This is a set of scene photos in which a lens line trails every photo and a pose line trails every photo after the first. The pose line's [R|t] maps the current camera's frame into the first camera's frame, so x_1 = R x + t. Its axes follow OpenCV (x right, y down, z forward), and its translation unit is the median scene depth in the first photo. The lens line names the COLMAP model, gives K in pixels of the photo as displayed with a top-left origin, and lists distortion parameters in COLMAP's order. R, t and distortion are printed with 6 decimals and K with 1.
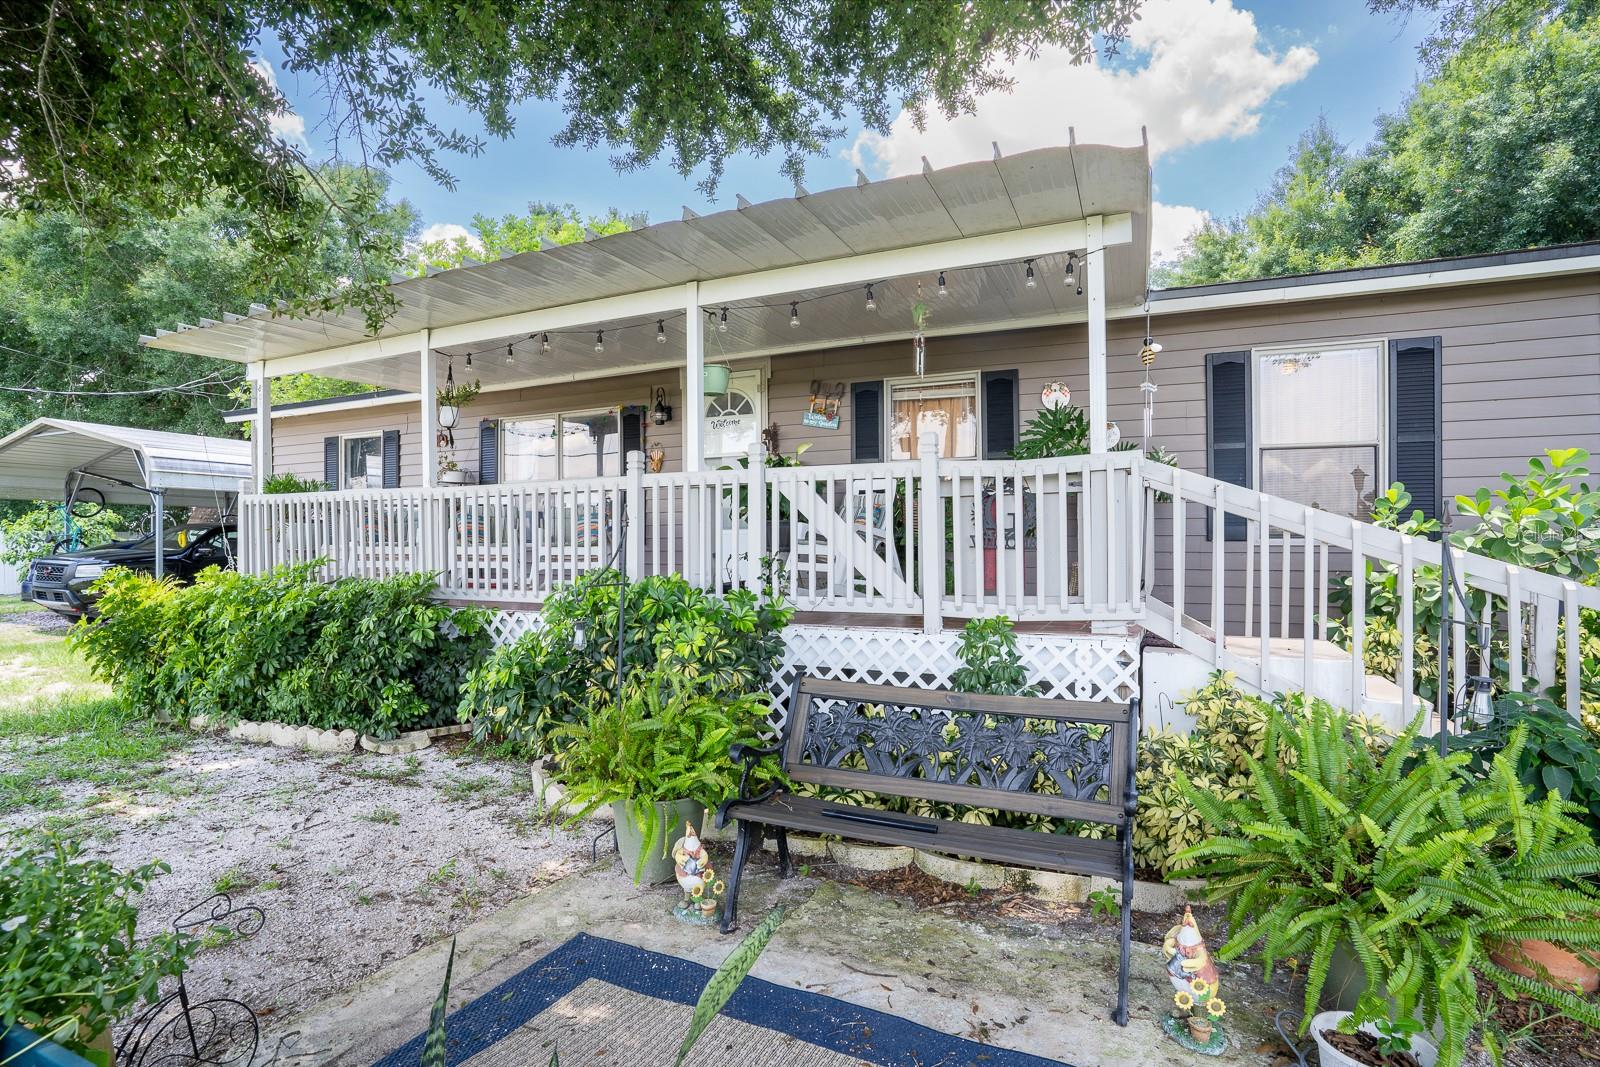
lens RADIAL K [[767.5, 0, 796.7], [0, 767.5, 541.1], [0, 0, 1]] dist [-0.082405, 0.038451]
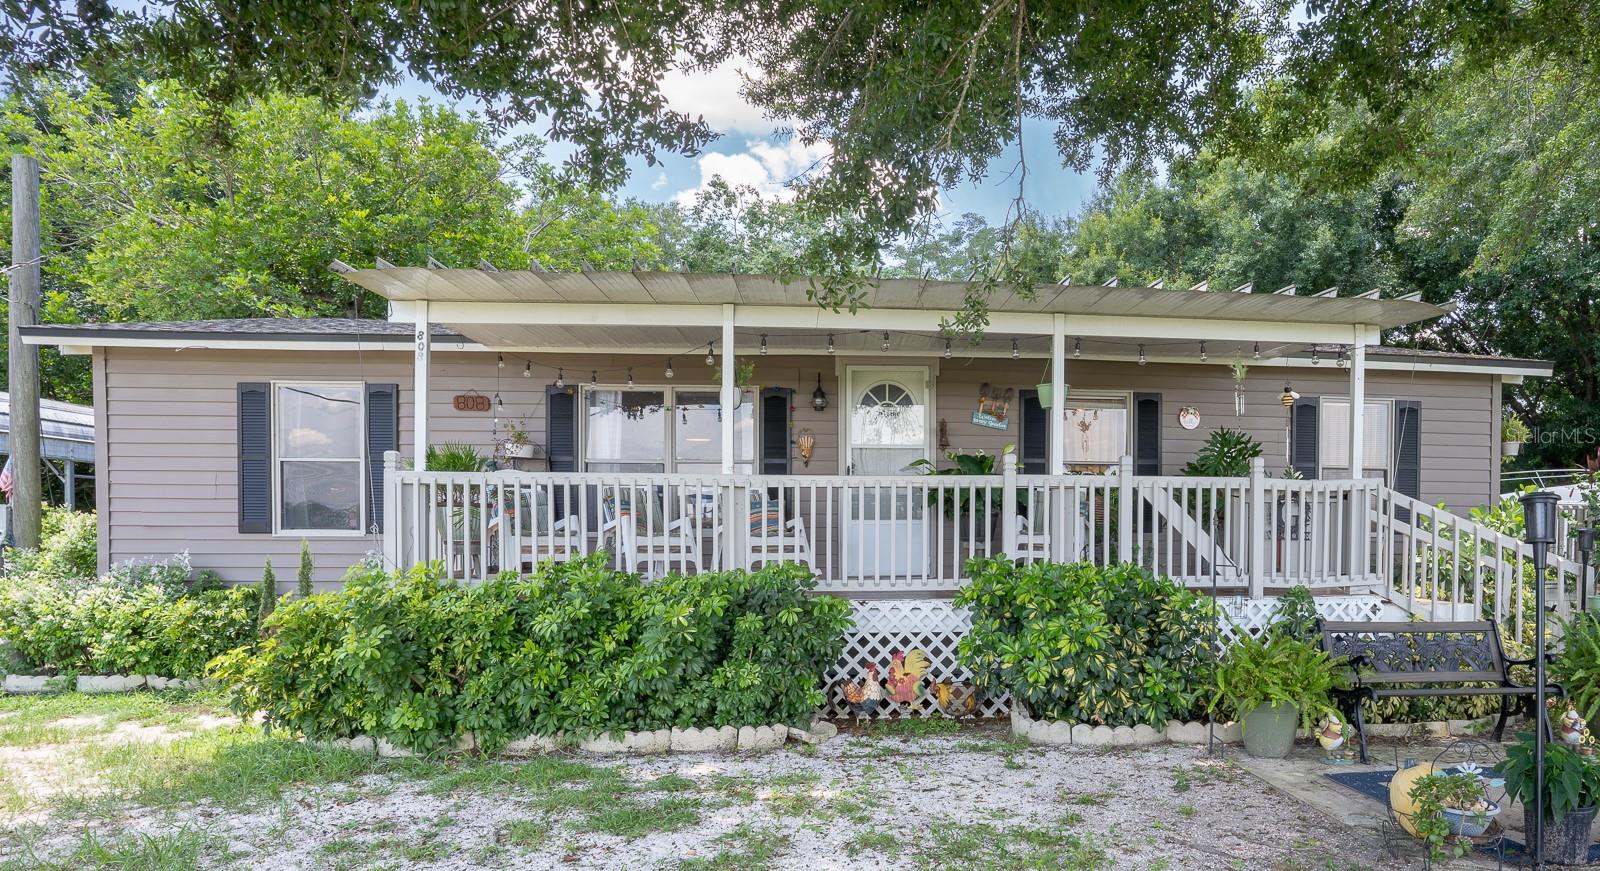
lens RADIAL K [[963.3, 0, 868.6], [0, 963.3, 547.4], [0, 0, 1]] dist [-0.068696, 0.000156]
pose [[0.873156, -0.005671, 0.487407, -1.068410], [-0.005959, 0.999733, 0.022306, -0.009232], [-0.487404, -0.022381, 0.872890, -0.155439]]
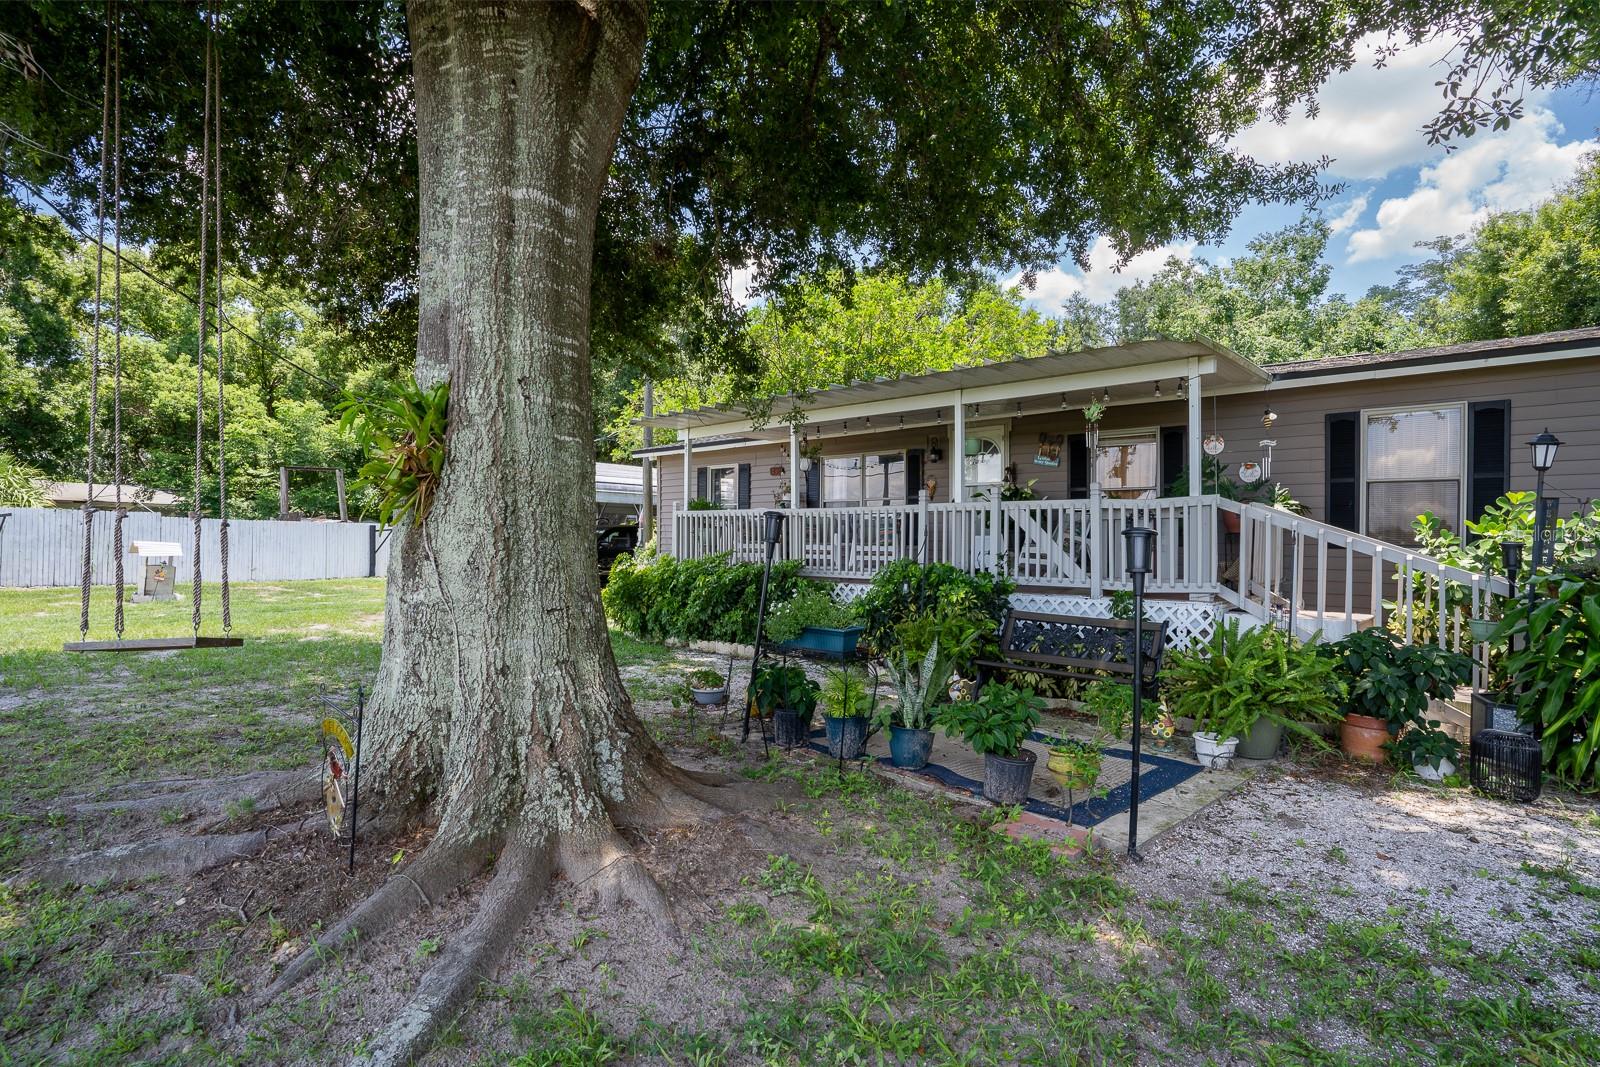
lens RADIAL K [[767.5, 0, 796.7], [0, 767.5, 541.1], [0, 0, 1]] dist [-0.082405, 0.038451]
pose [[0.944547, 0.013032, -0.328119, 0.080341], [-0.013222, 0.999911, 0.001652, -0.003112], [0.328111, 0.002778, 0.944635, -0.685503]]
